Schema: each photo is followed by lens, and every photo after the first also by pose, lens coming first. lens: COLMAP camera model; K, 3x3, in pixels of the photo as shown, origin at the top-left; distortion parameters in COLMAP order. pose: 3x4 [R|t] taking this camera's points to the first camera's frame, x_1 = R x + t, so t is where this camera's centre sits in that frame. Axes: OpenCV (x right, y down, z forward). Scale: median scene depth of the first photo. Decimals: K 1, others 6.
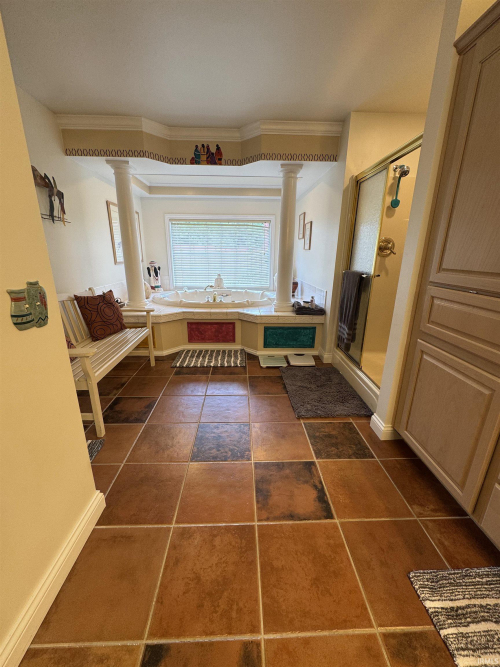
lens RADIAL K [[265.5, 0, 251.0], [0, 265.5, 332.9], [0, 0, 1]] dist [-0.001661, 0.000009]
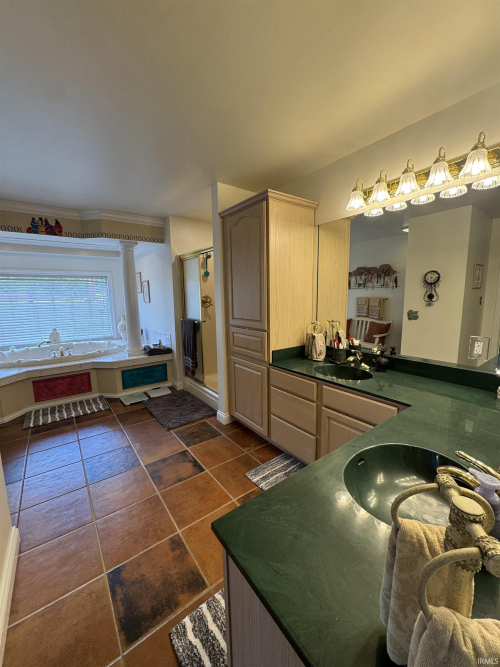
lens RADIAL K [[265.5, 0, 249.9], [0, 265.5, 333.3], [0, 0, 1]] dist [-0.001661, 0.000009]
pose [[0.821424, -0.105136, 0.560543, -0.139721], [0.188737, 0.977593, -0.093219, 0.035163], [-0.538183, 0.182367, 0.822862, -0.315539]]
